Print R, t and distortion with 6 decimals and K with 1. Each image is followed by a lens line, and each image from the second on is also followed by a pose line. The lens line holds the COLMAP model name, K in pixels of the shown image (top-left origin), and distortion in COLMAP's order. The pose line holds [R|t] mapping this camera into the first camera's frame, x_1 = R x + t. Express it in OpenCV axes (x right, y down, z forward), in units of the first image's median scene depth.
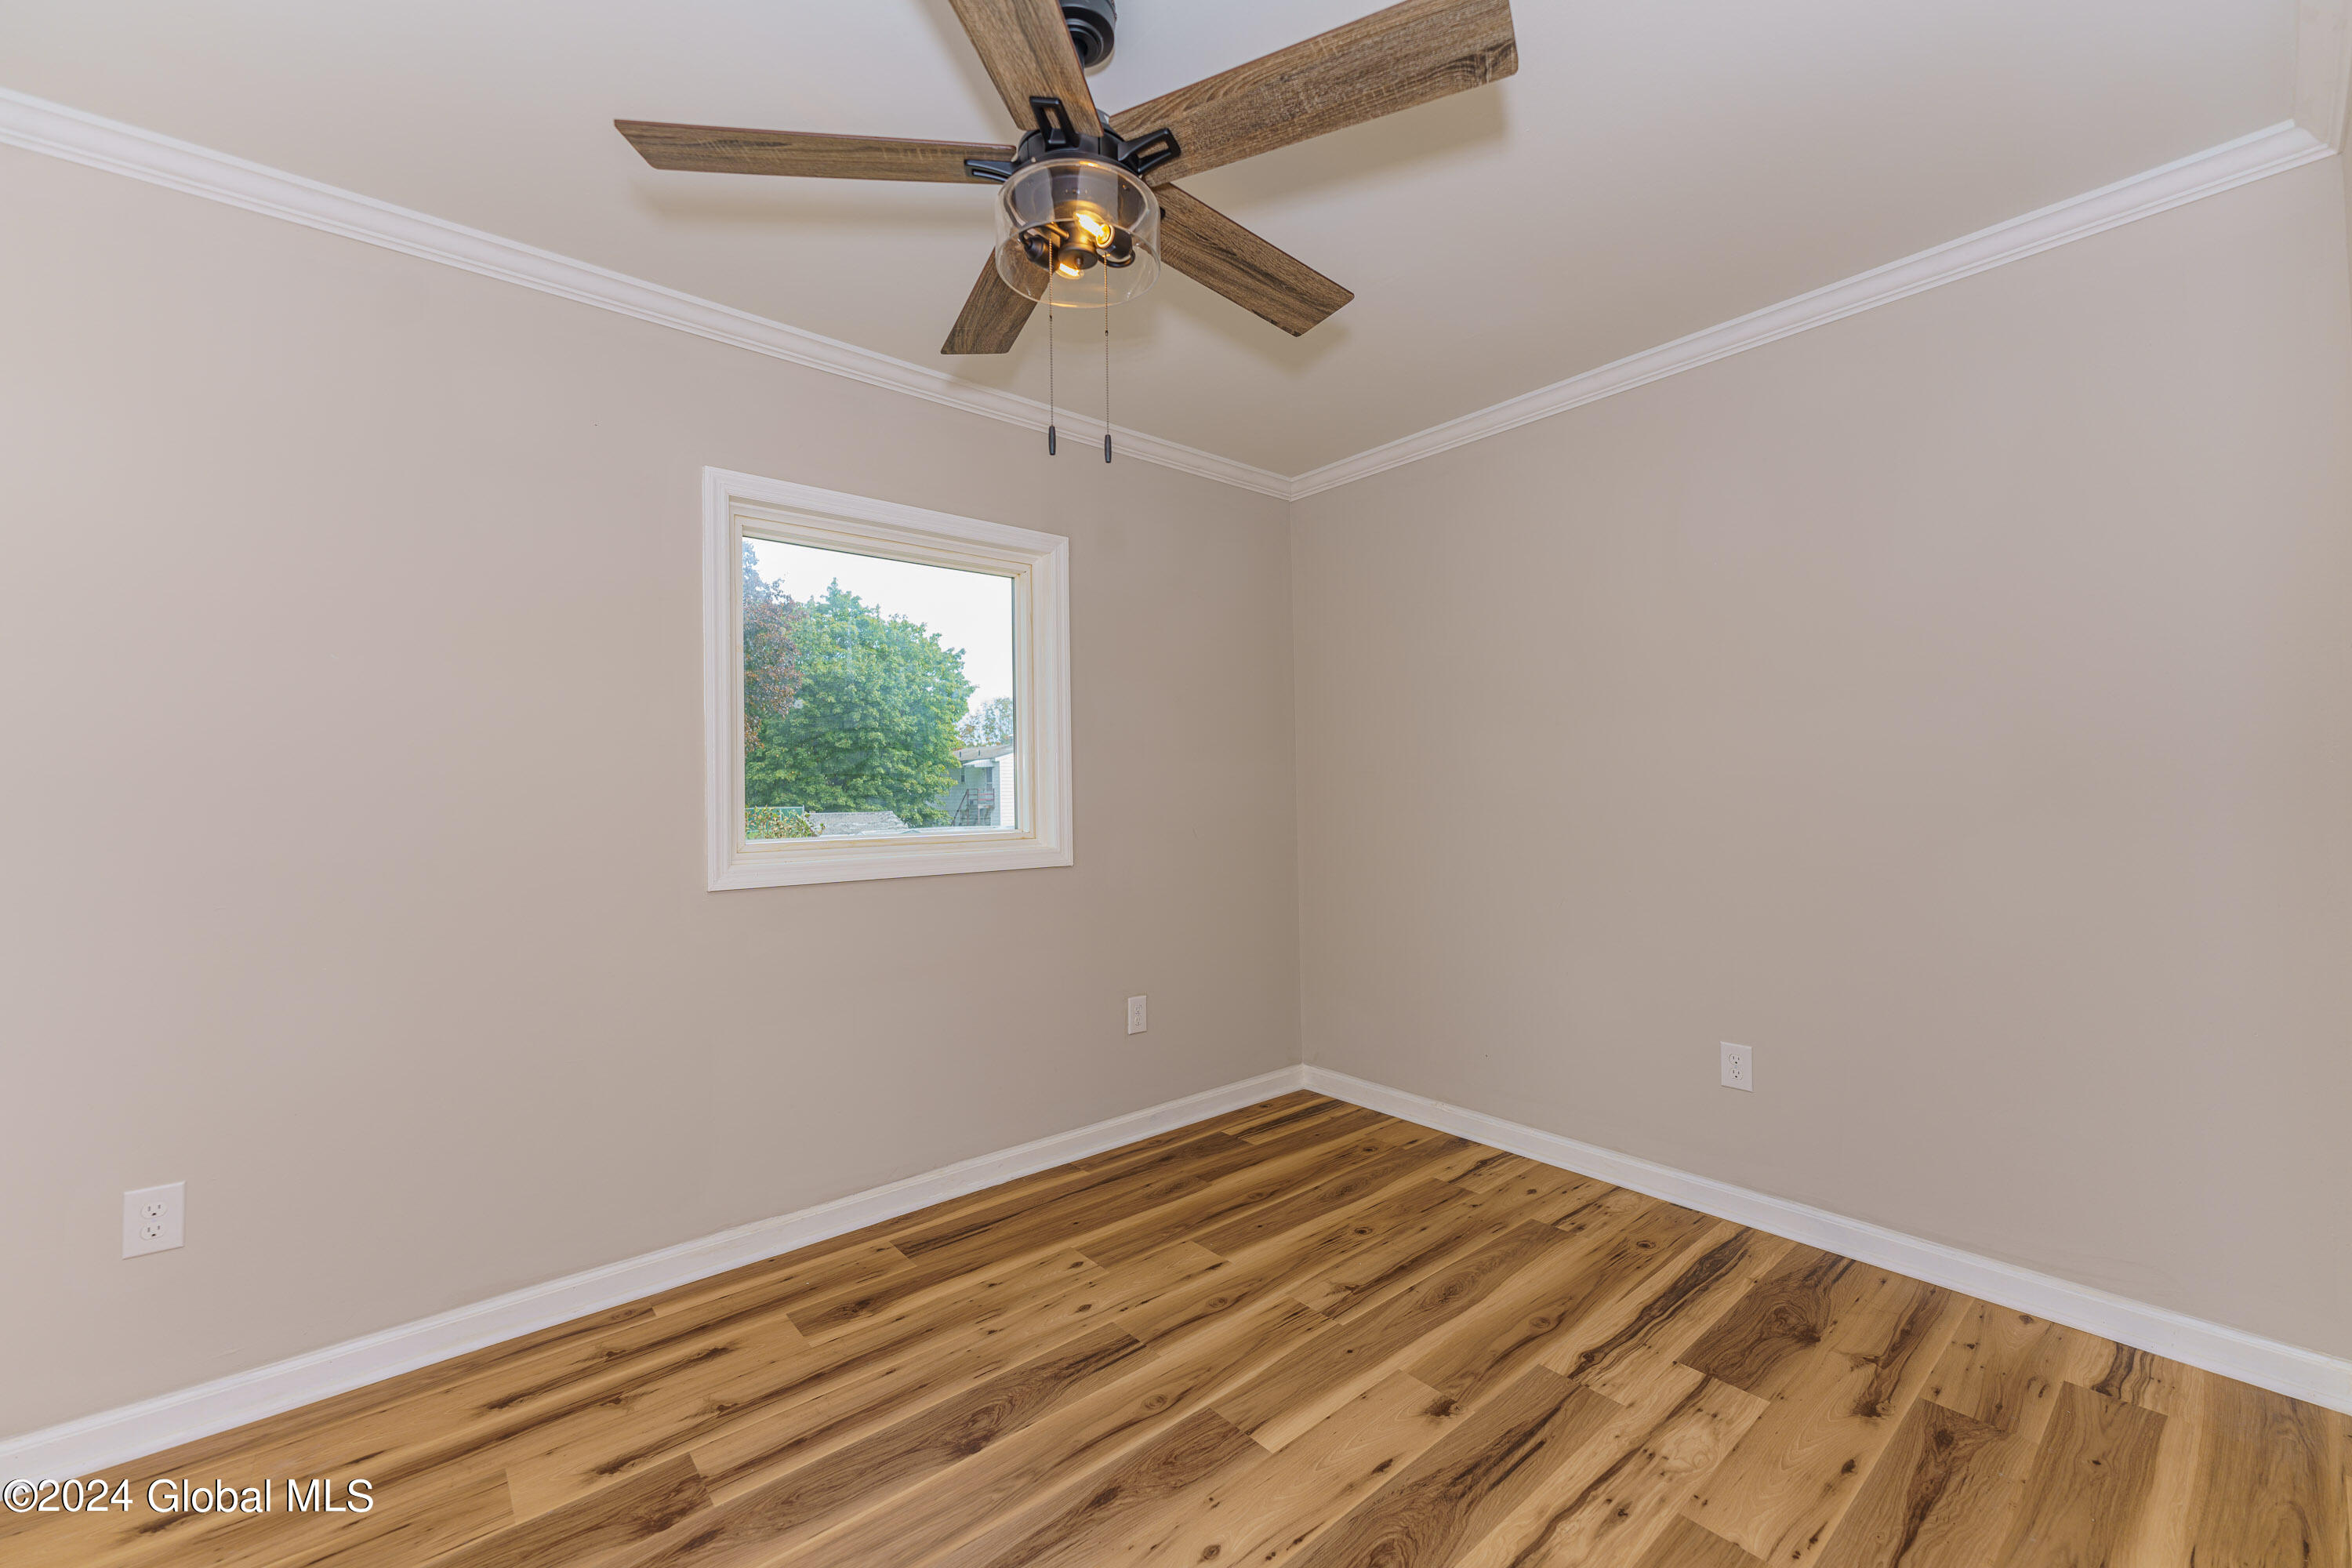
lens RADIAL K [[936.4, 0, 1177.7], [0, 936.4, 779.7], [0, 0, 1]] dist [0.001710, -0.000139]
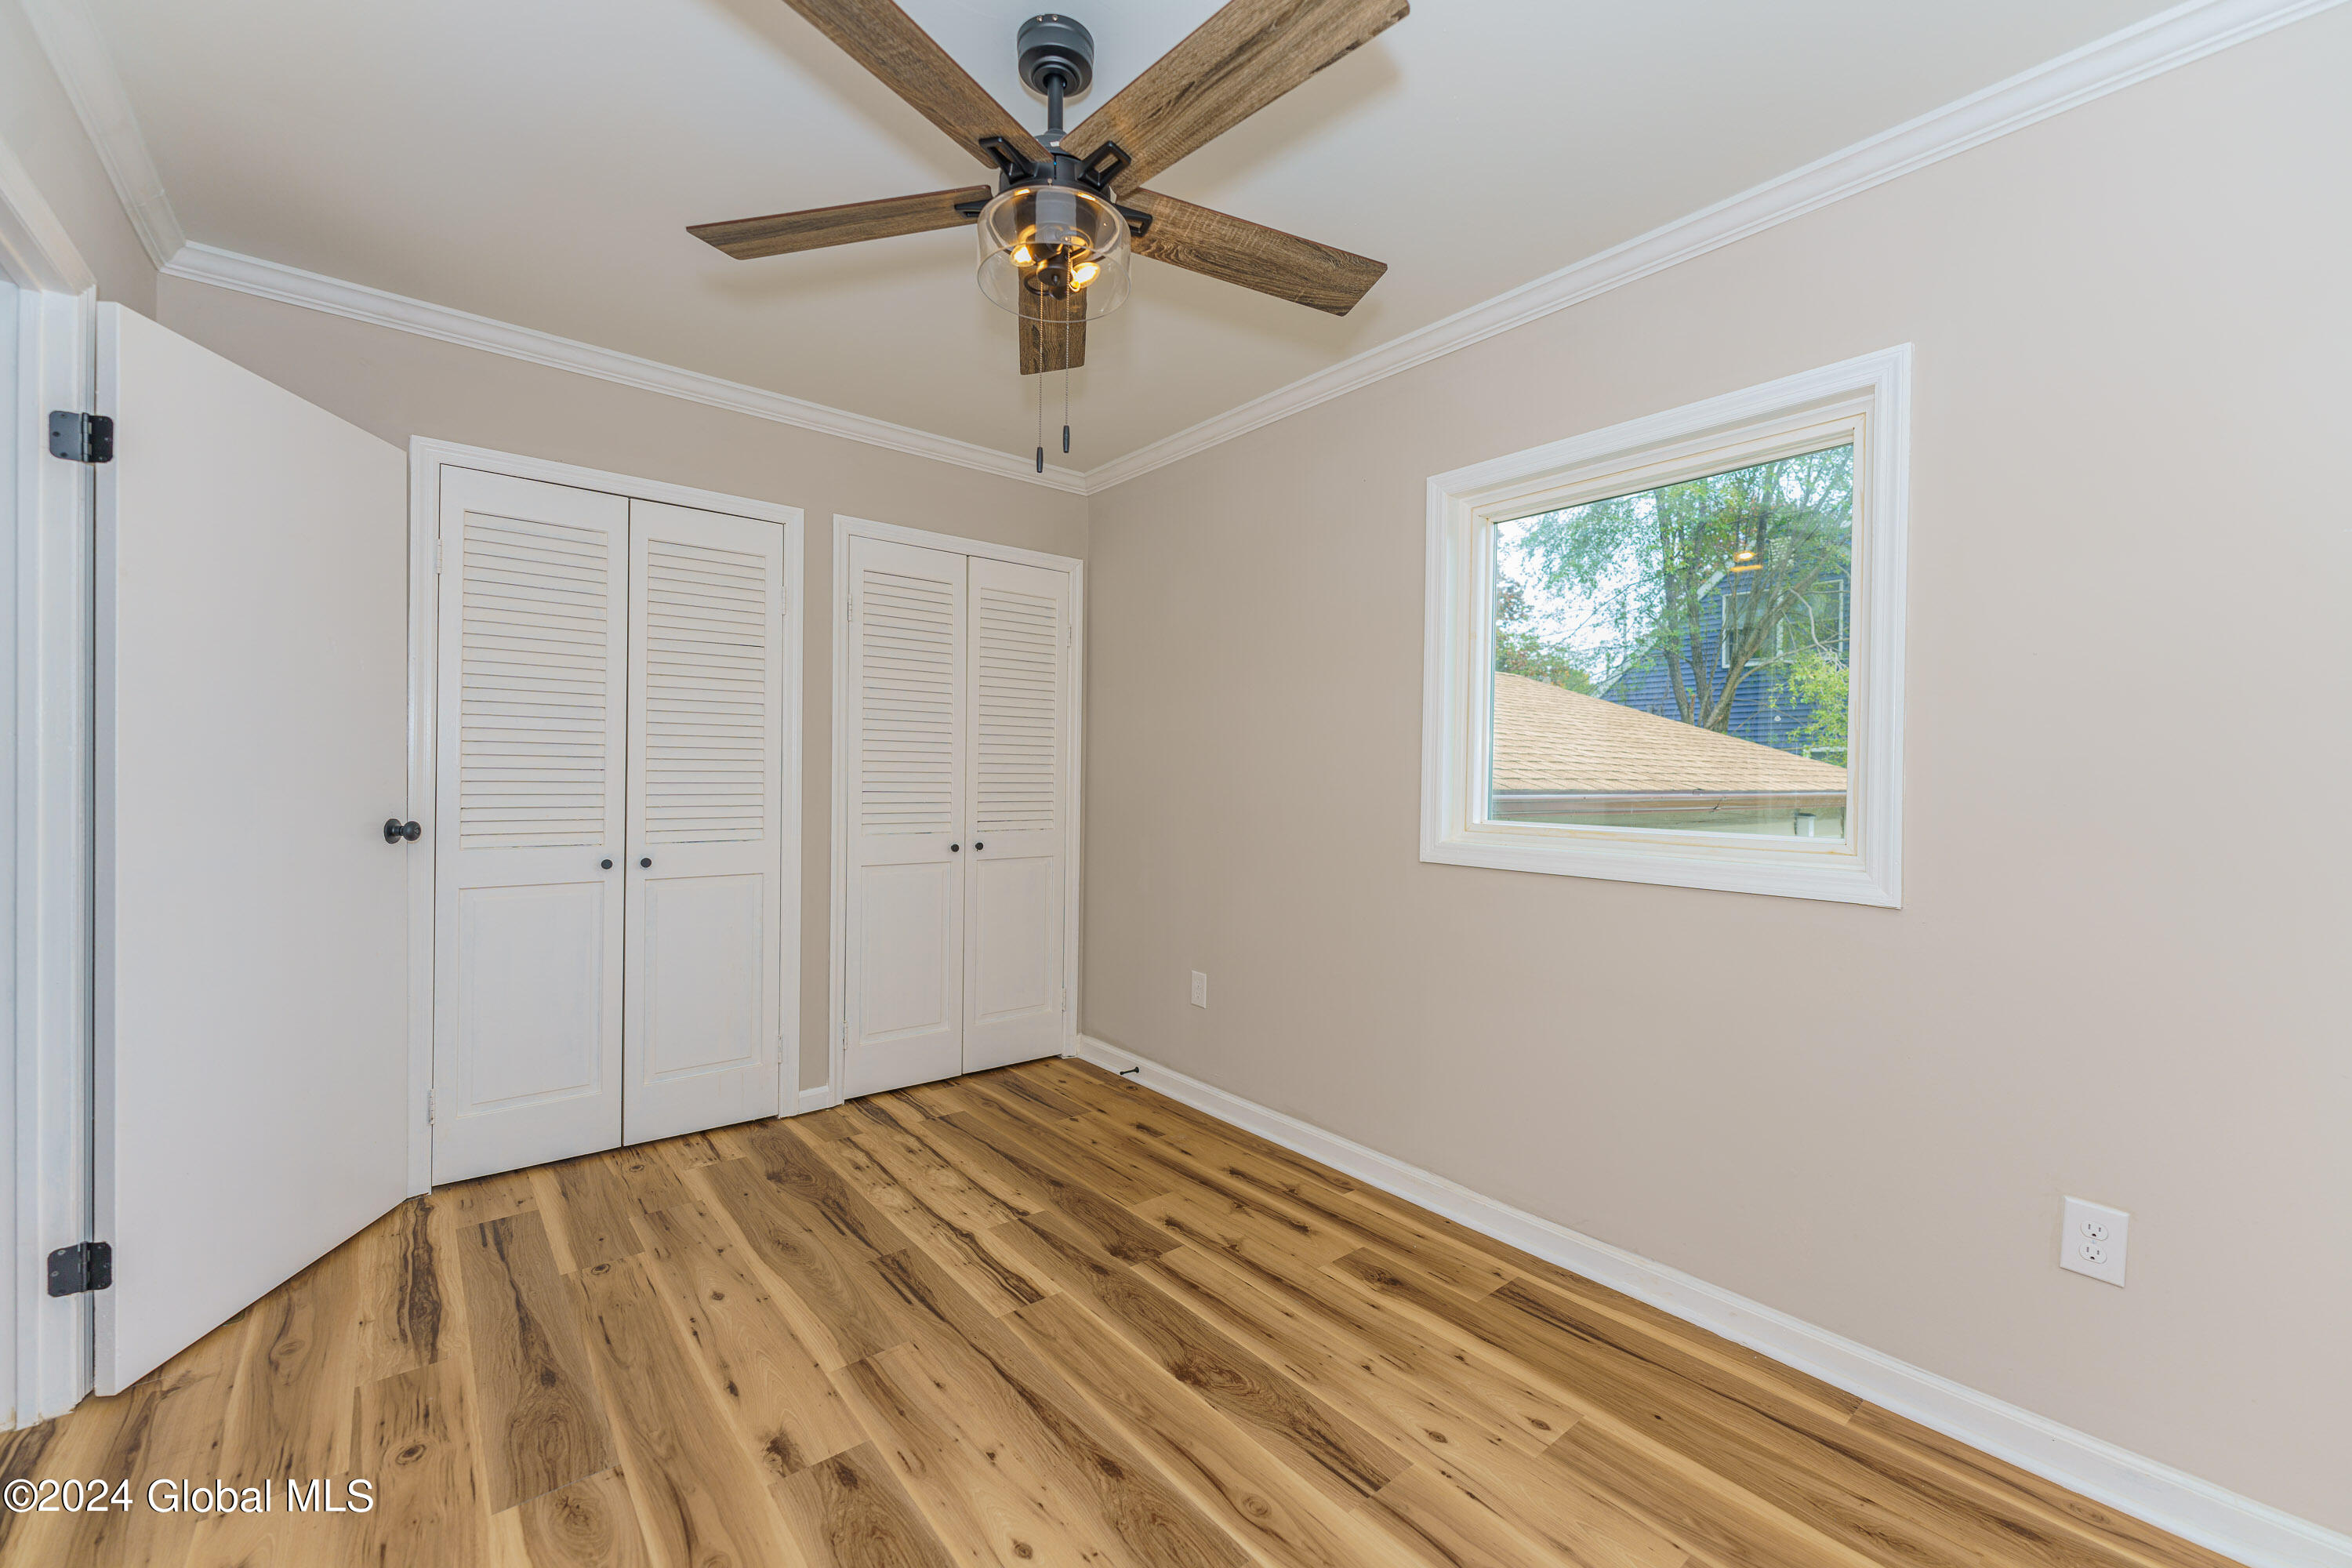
lens RADIAL K [[936.4, 0, 1177.7], [0, 936.4, 779.7], [0, 0, 1]] dist [0.001710, -0.000139]
pose [[-0.005621, 0.017964, -0.999823, 0.739659], [-0.003387, 0.999833, 0.017983, 0.003774], [0.999978, 0.003488, -0.005559, 0.865126]]
